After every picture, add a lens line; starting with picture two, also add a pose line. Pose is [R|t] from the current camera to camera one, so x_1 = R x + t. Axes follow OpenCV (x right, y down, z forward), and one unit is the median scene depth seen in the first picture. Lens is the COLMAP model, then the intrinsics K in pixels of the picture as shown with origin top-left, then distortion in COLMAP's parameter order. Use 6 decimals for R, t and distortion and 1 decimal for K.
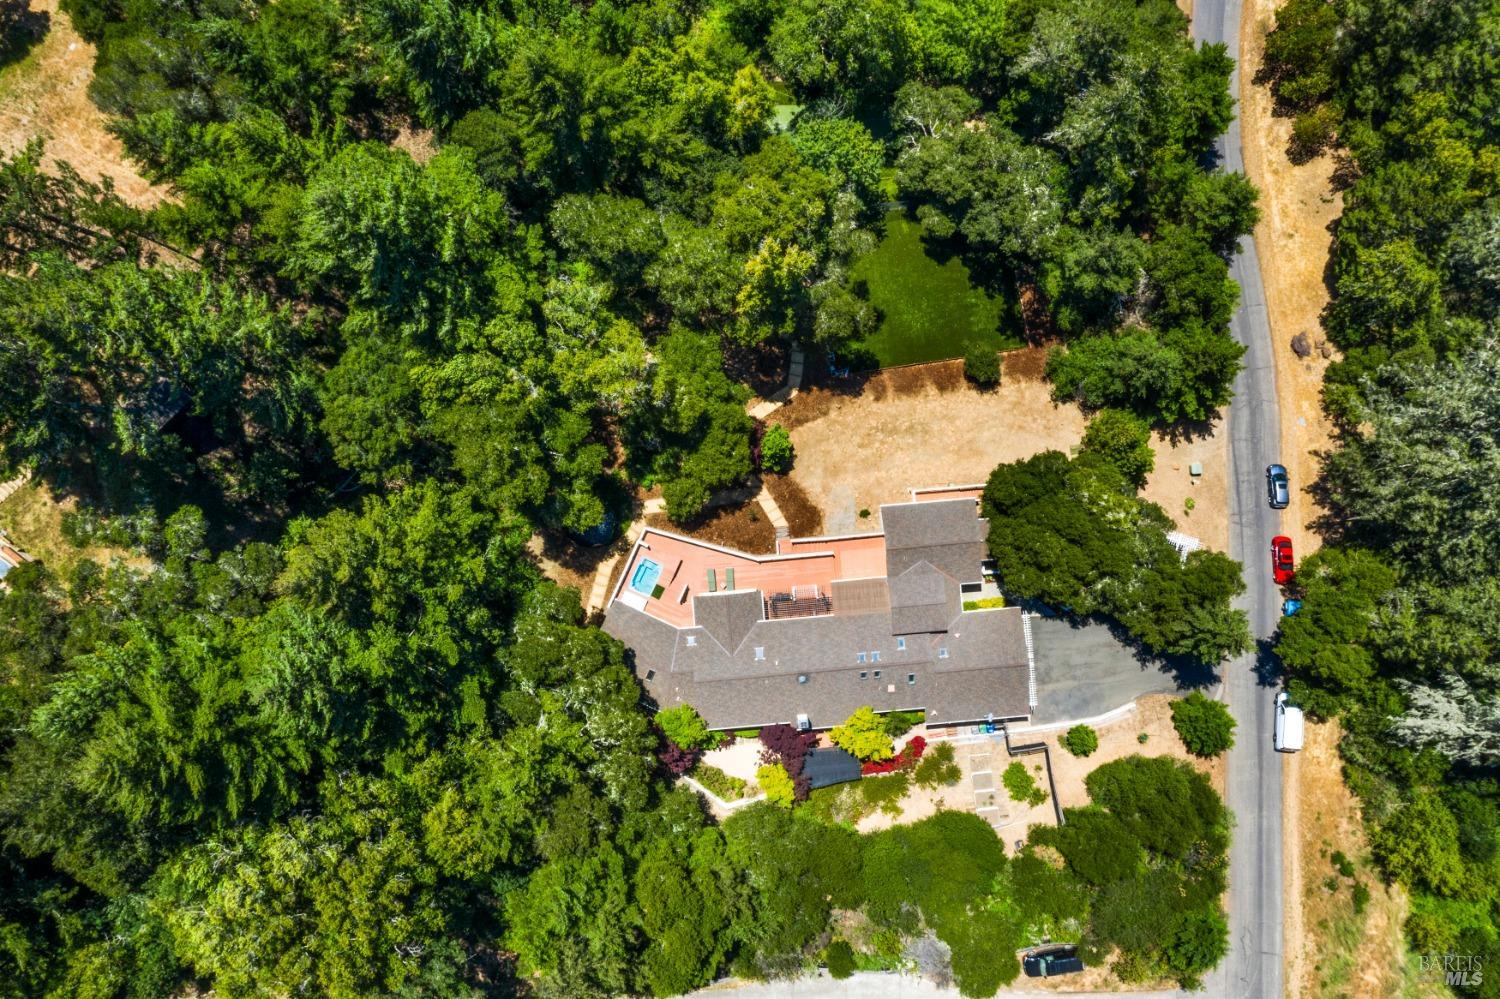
lens RADIAL K [[1195.7, 0, 750.0], [0, 1195.7, 499.5], [0, 0, 1]] dist [-0.010590, 0.000981]
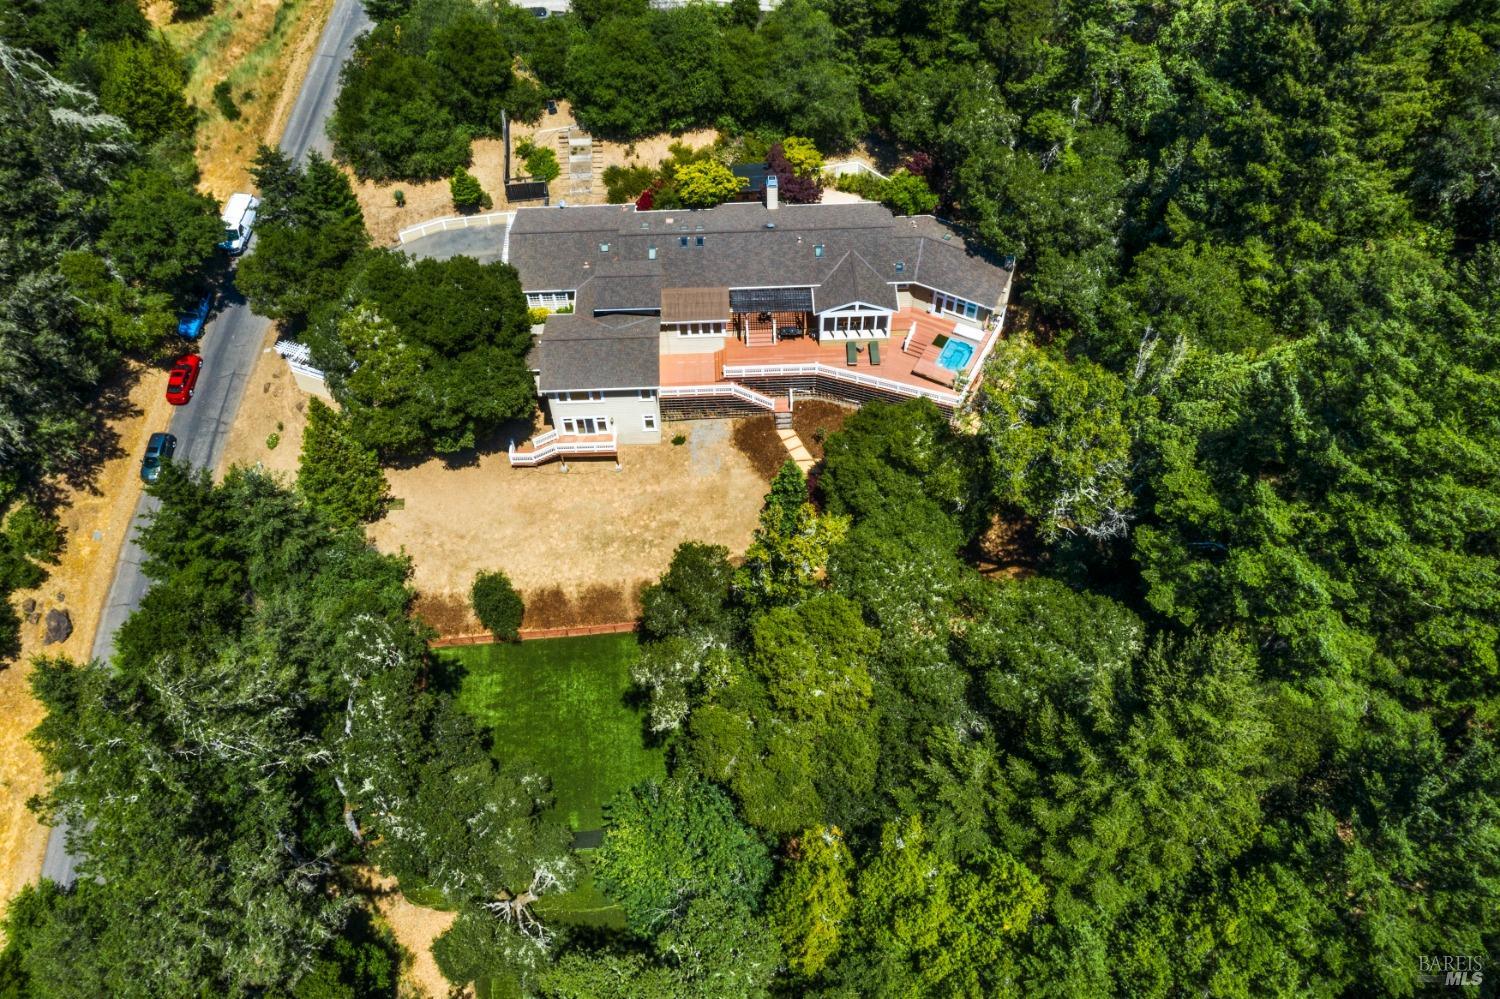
lens RADIAL K [[1195.7, 0, 750.0], [0, 1195.7, 499.5], [0, 0, 1]] dist [-0.010590, 0.000981]
pose [[-0.998208, -0.032683, 0.050133, 0.008199], [0.056255, -0.798227, 0.599725, -0.515421], [0.020417, 0.601470, 0.798634, 0.412164]]
